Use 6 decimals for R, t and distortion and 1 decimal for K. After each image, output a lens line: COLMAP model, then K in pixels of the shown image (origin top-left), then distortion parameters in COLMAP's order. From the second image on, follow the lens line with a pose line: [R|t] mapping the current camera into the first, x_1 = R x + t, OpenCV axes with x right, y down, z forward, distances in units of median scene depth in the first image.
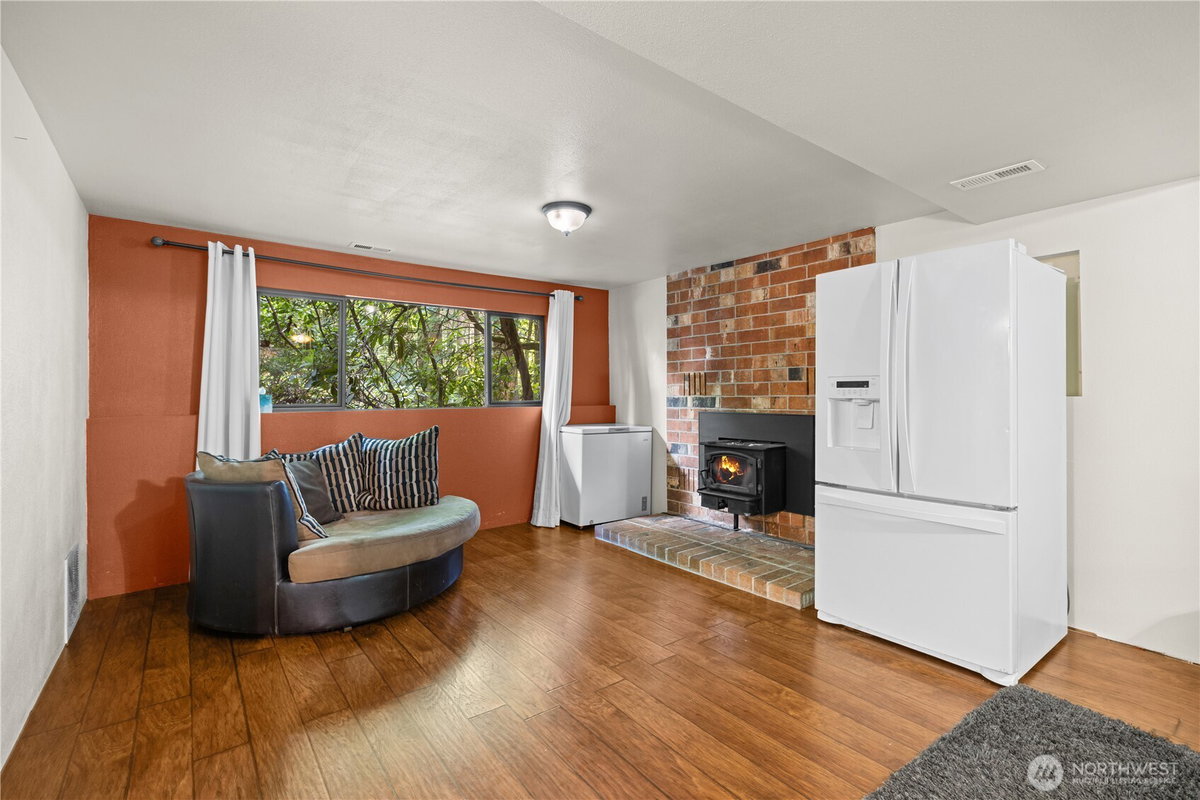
lens RADIAL K [[549.2, 0, 601.2], [0, 549.2, 389.6], [0, 0, 1]] dist [-0.002661, -0.000682]
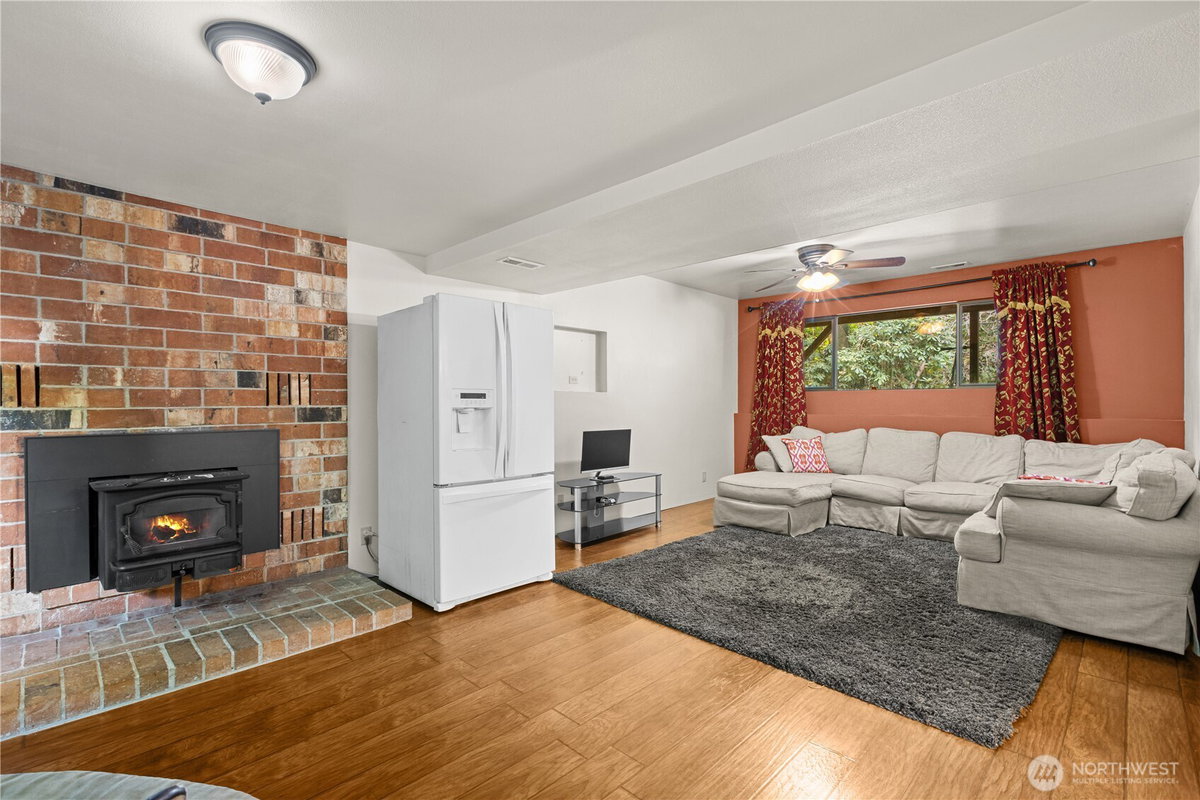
lens RADIAL K [[549.2, 0, 600.2], [0, 549.2, 407.4], [0, 0, 1]] dist [-0.002661, -0.000682]
pose [[-0.159128, -0.004136, 0.987249, -0.508014], [-0.005313, 0.999980, 0.003333, 0.006686], [-0.987244, -0.004715, -0.159147, 0.610611]]
